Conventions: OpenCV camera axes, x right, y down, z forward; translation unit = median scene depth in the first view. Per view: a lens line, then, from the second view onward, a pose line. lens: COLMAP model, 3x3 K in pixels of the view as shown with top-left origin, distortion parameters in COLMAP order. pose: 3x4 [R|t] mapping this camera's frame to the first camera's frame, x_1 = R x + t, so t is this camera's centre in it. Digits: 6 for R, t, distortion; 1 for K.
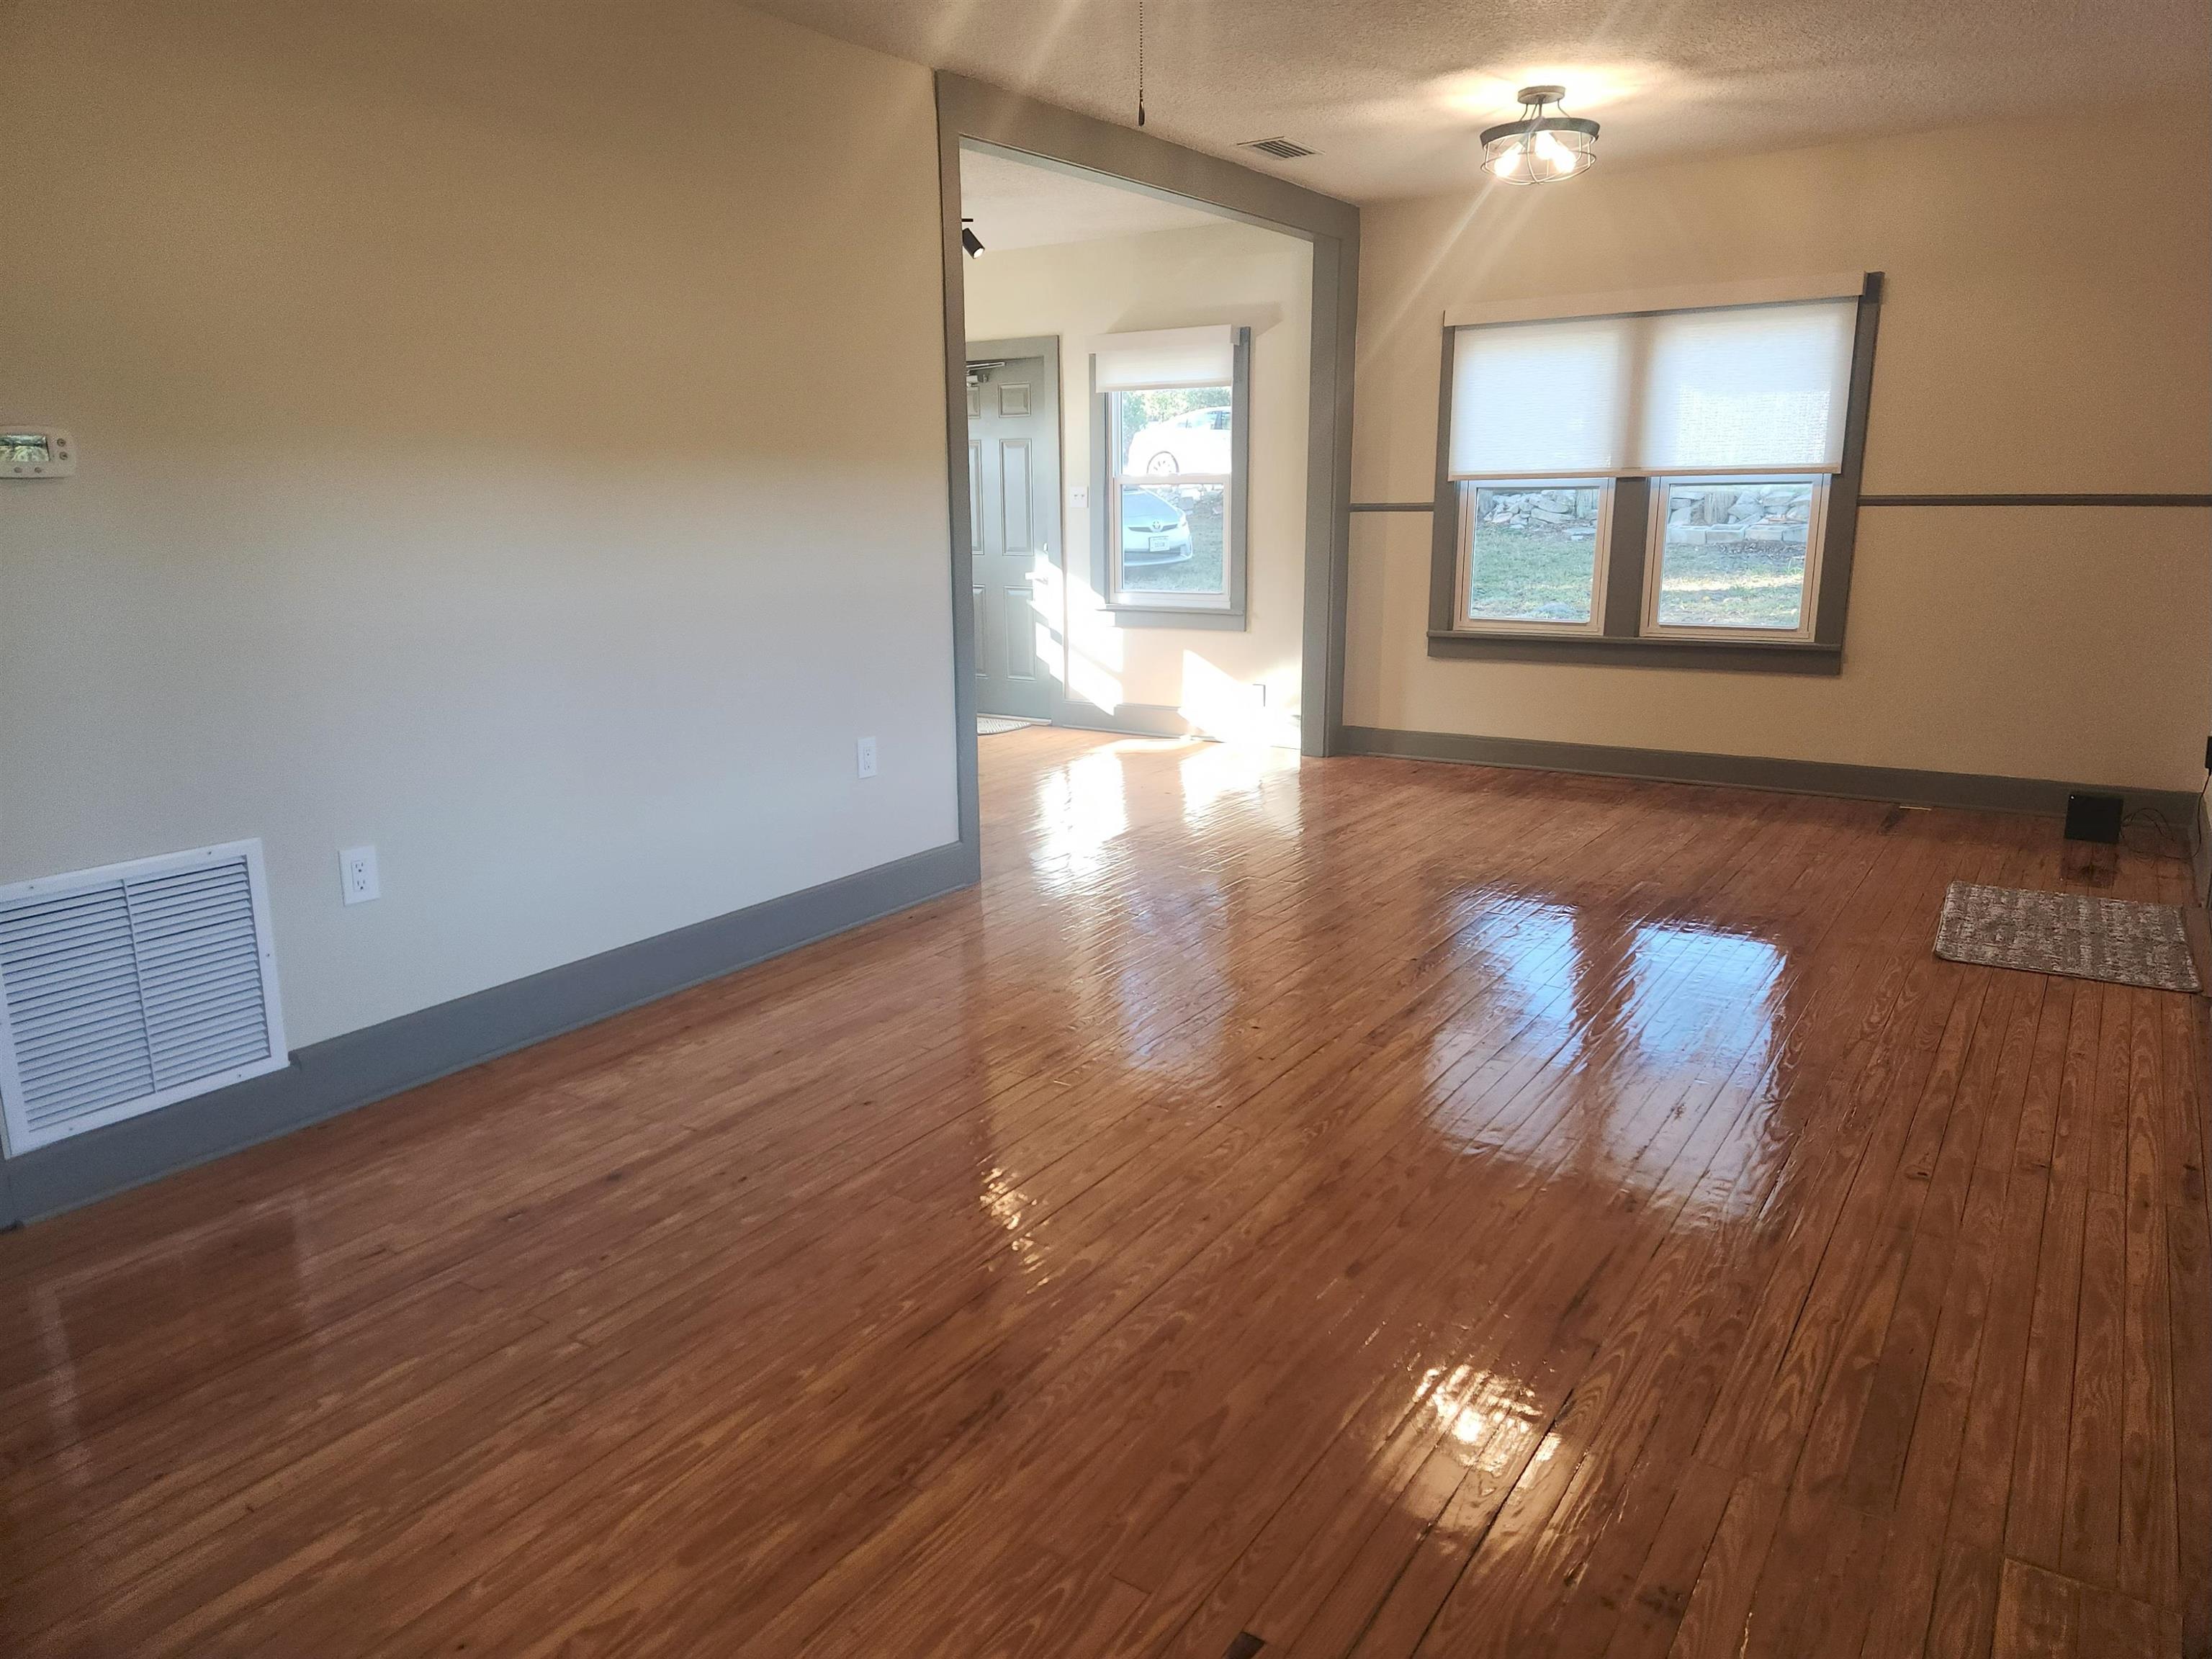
lens RADIAL K [[1489.3, 0, 1095.2], [0, 1489.3, 804.3], [0, 0, 1]] dist [0.088257, -0.082507]
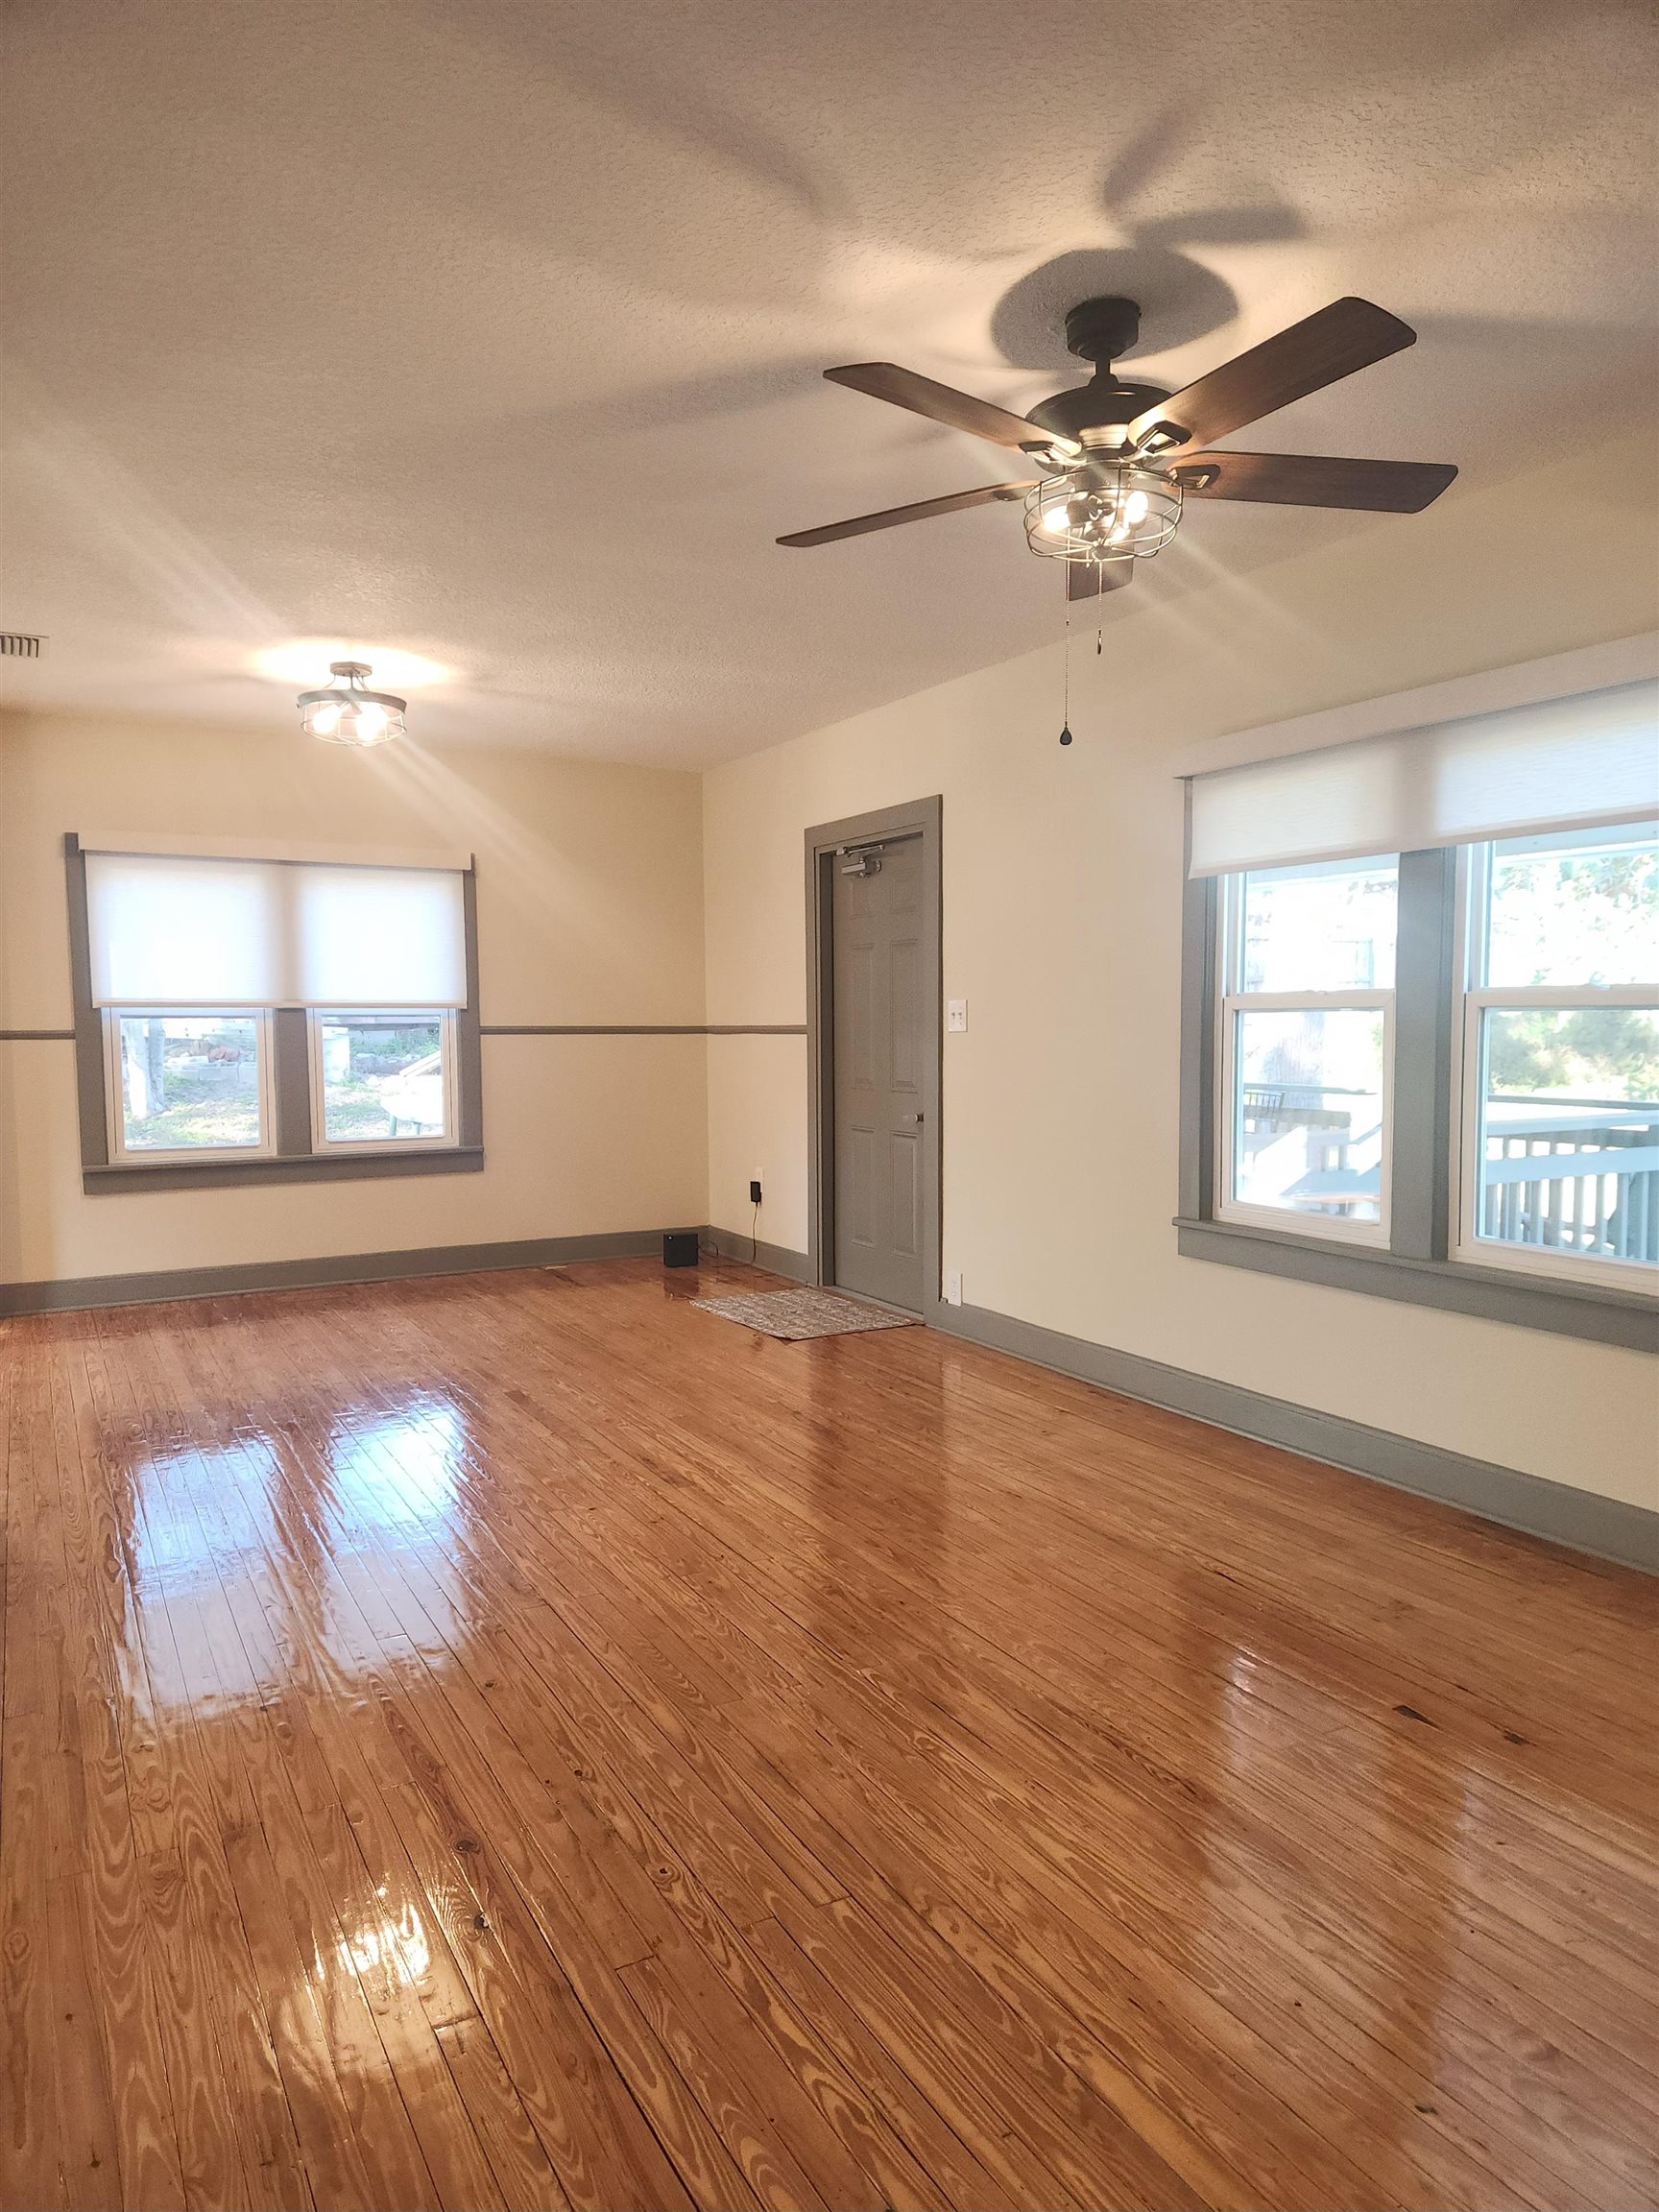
lens RADIAL K [[1489.3, 0, 829.5], [0, 1489.3, 1106.0], [0, 0, 1]] dist [0.088257, -0.082507]
pose [[0.462160, -0.043872, 0.885710, -0.435345], [0.184652, 0.981644, -0.047727, -0.027104], [-0.867359, 0.185606, 0.461778, 0.190938]]
